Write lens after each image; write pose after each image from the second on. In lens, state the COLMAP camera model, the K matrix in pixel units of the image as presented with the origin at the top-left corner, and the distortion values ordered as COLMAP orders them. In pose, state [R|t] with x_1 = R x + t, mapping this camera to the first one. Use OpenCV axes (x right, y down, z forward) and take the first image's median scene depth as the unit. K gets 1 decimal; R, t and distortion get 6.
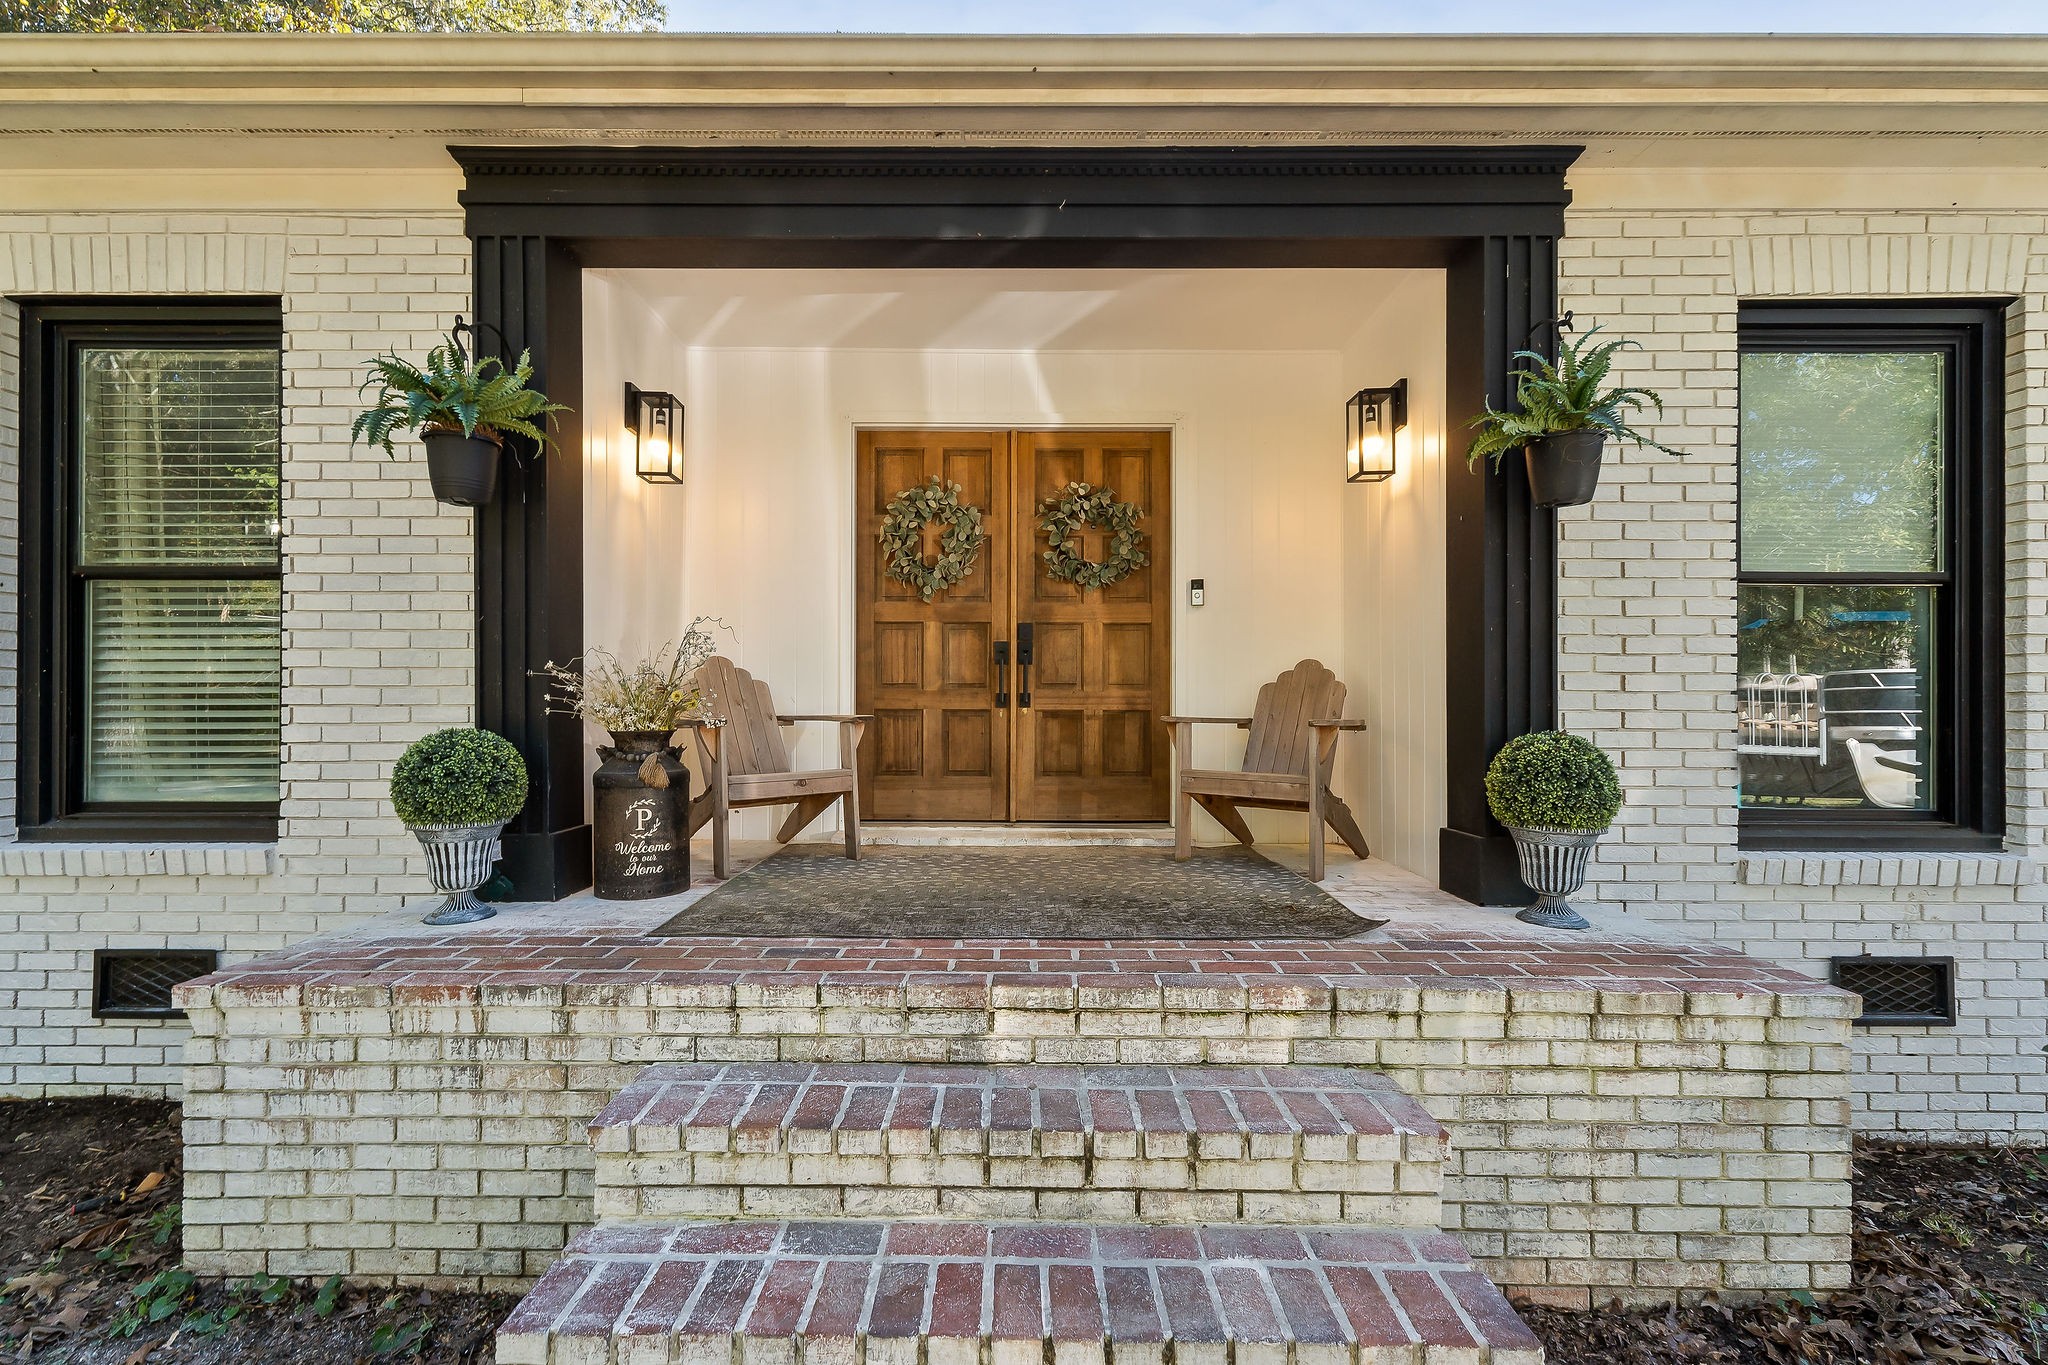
lens RADIAL K [[926.7, 0, 1023.5], [0, 926.7, 684.6], [0, 0, 1]] dist [0.005415, 0.000322]
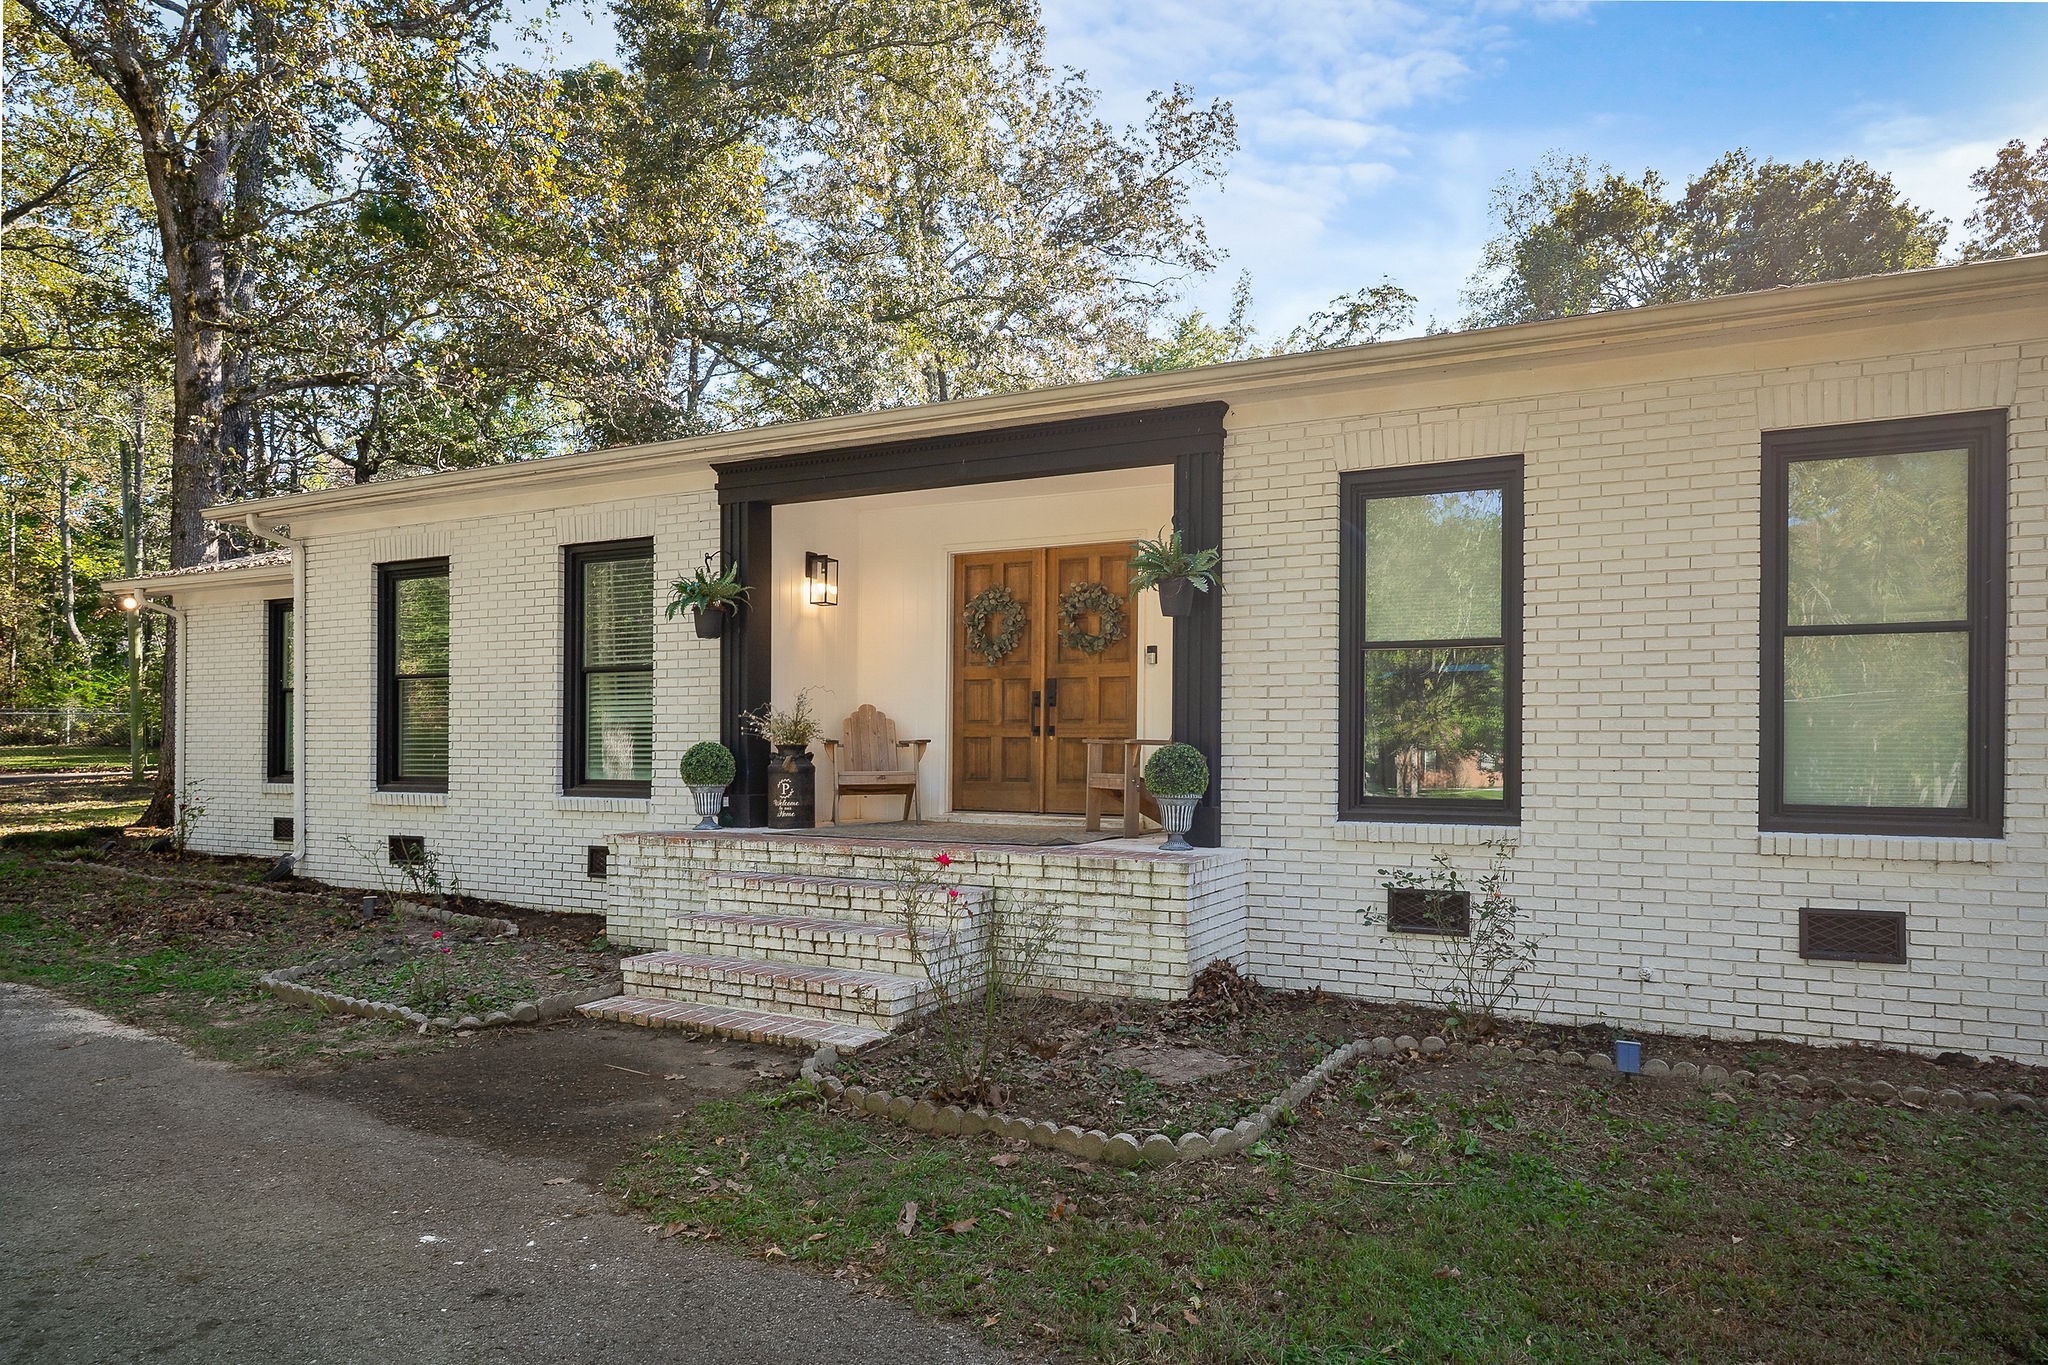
lens RADIAL K [[1310.3, 0, 1021.6], [0, 1310.3, 702.3], [0, 0, 1]] dist [-0.019606, 0.018119]
pose [[0.882746, -0.015156, -0.469606, 1.334393], [0.006424, 0.999776, -0.020191, 0.018829], [0.469806, 0.014807, 0.882645, -1.223079]]
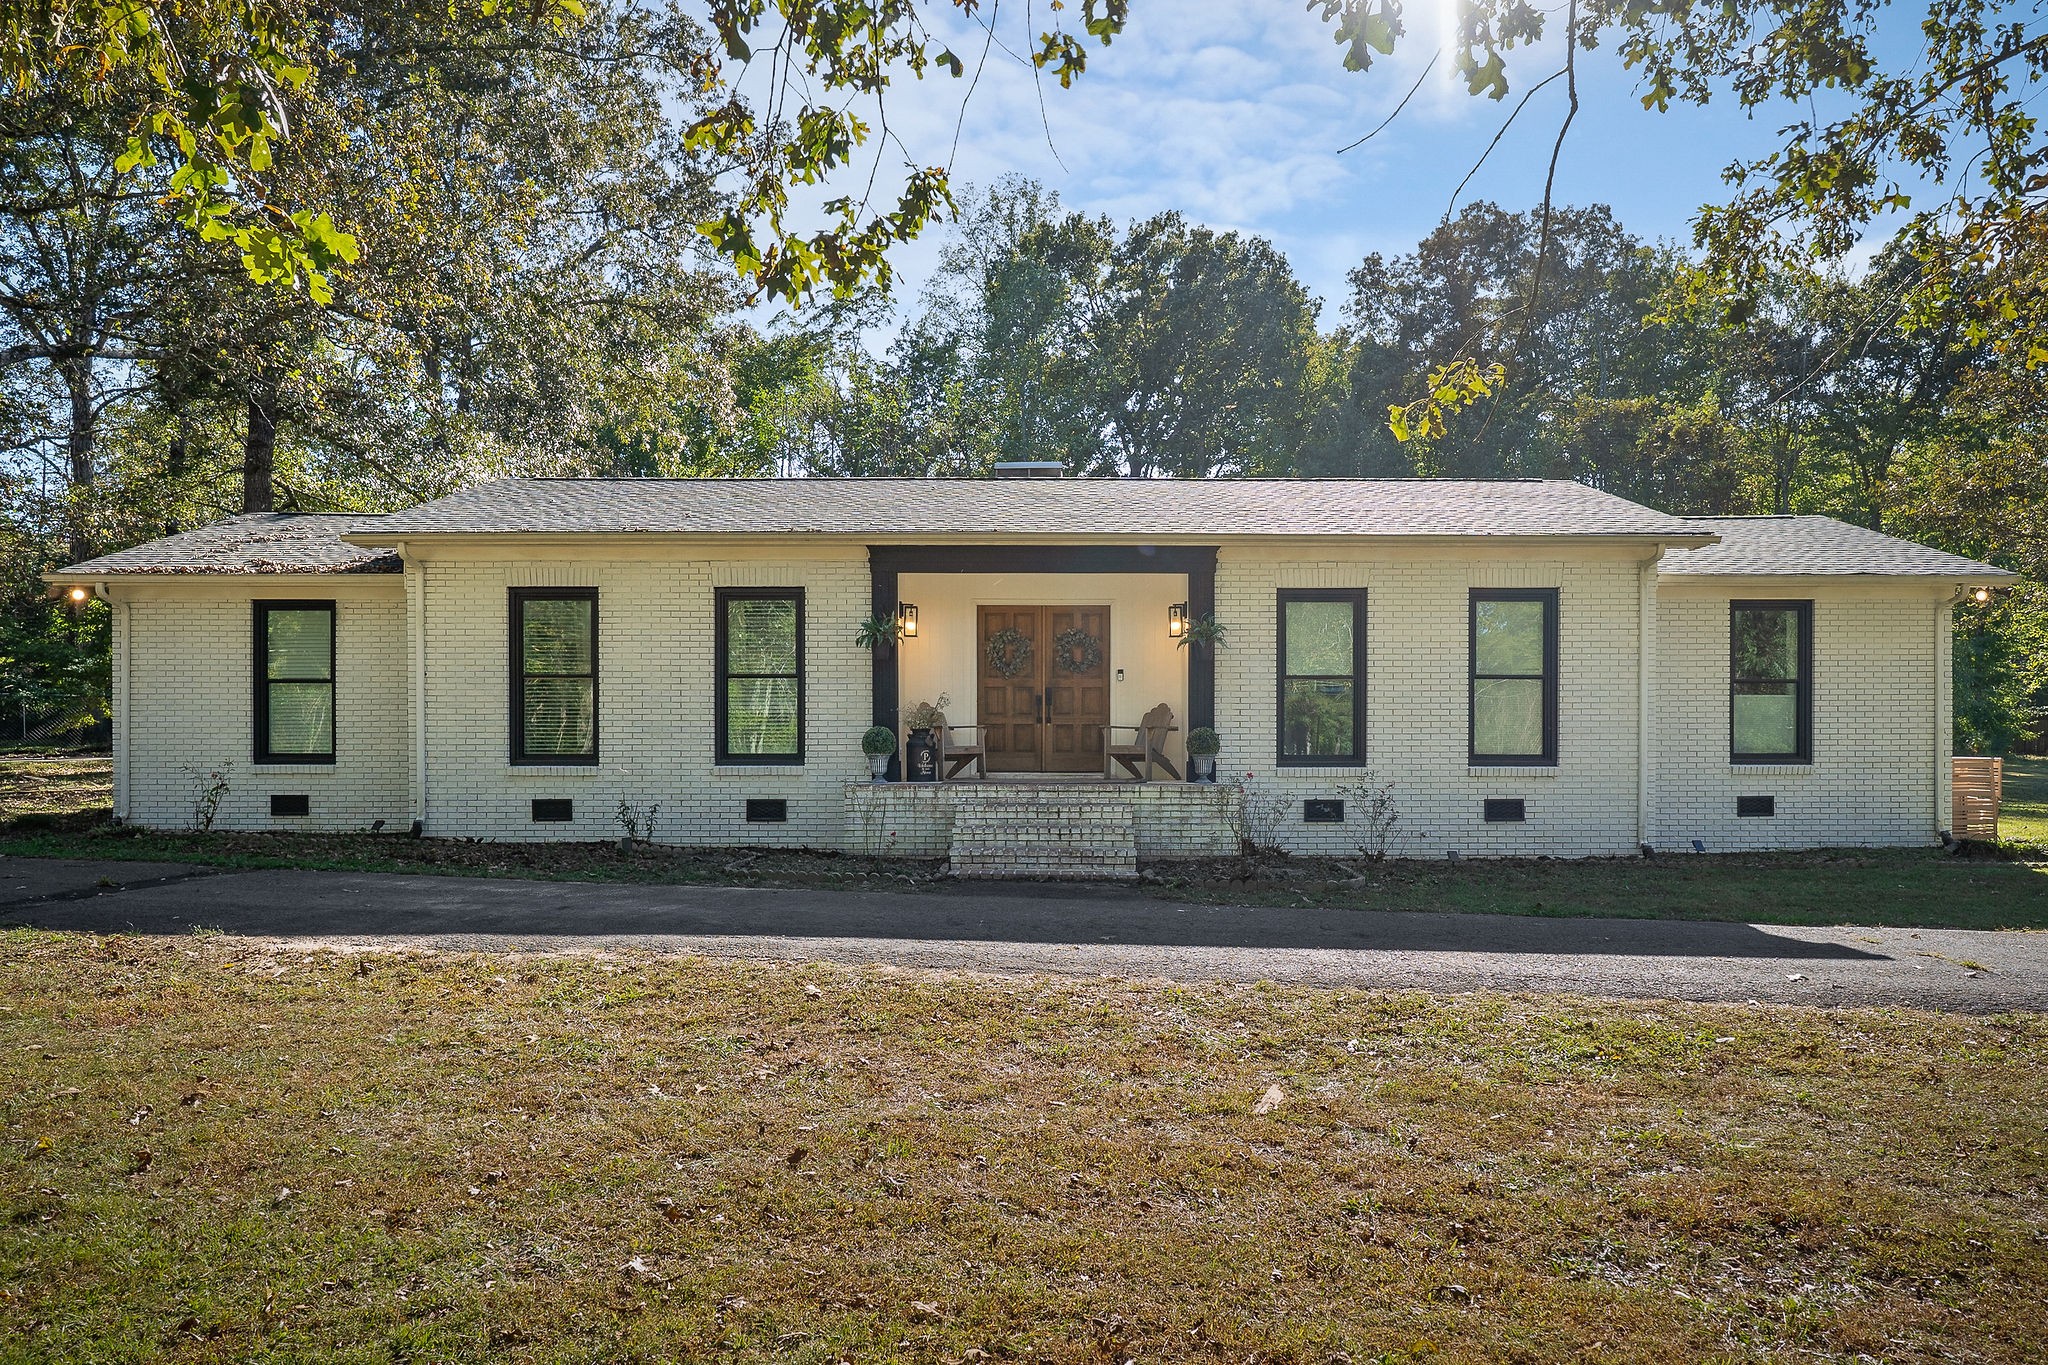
lens RADIAL K [[1472.8, 0, 1021.7], [0, 1472.8, 687.0], [0, 0, 1]] dist [0.003585, -0.000779]
pose [[0.999557, -0.001976, -0.029707, 0.062865], [0.001504, 0.999872, -0.015907, -0.010566], [0.029735, 0.015855, 0.999432, -3.920997]]
